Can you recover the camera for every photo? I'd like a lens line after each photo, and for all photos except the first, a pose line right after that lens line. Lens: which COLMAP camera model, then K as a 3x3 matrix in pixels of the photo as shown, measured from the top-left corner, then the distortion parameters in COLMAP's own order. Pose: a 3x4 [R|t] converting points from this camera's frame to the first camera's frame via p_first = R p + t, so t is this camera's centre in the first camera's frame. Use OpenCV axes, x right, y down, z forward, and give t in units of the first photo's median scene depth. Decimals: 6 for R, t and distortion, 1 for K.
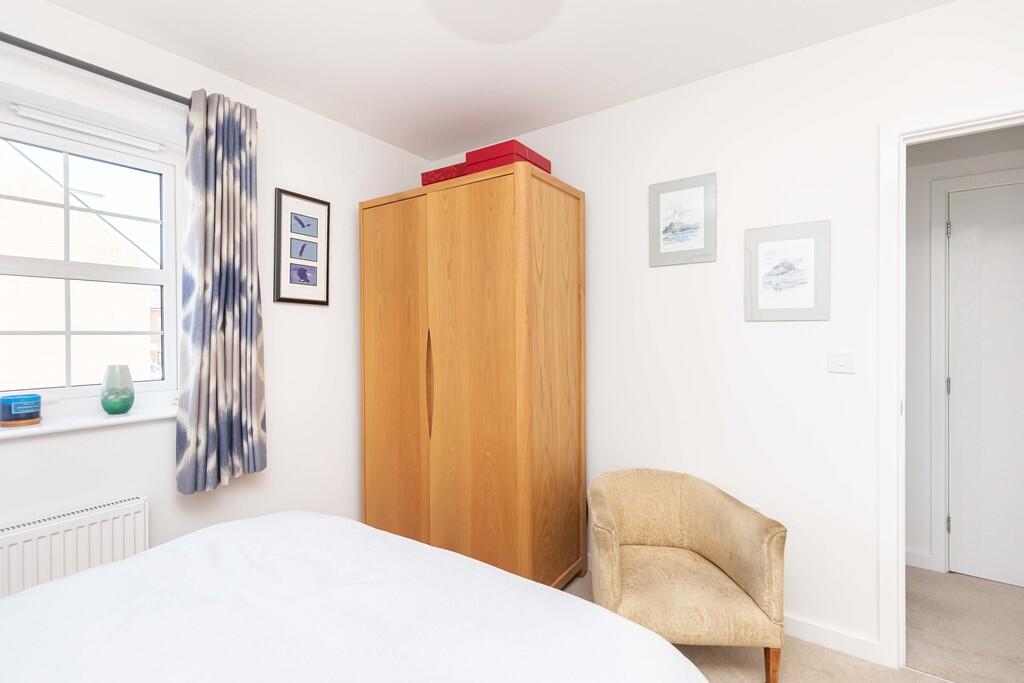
lens RADIAL K [[474.9, 0, 512.0], [0, 474.9, 341.5], [0, 0, 1]] dist [0.002042, -0.000172]
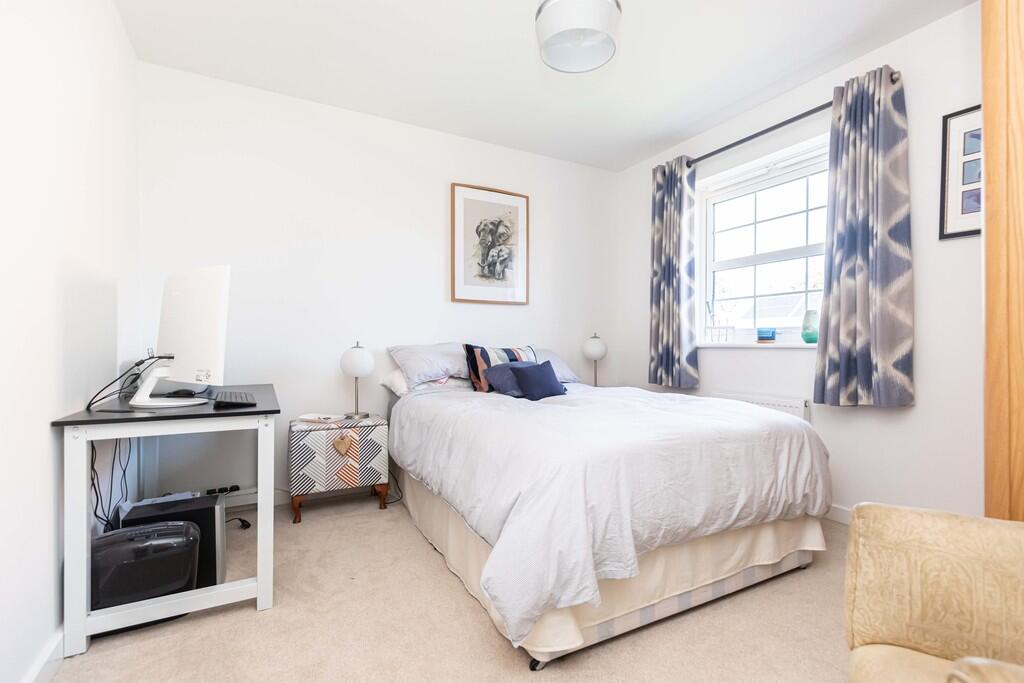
lens RADIAL K [[456.7, 0, 508.2], [0, 456.7, 350.0], [0, 0, 1]] dist [0.003609, -0.000118]
pose [[-0.448736, 0.019978, -0.893441, 0.800555], [-0.008164, 0.999617, 0.026452, 0.134317], [0.893627, 0.019164, -0.448401, 0.744690]]
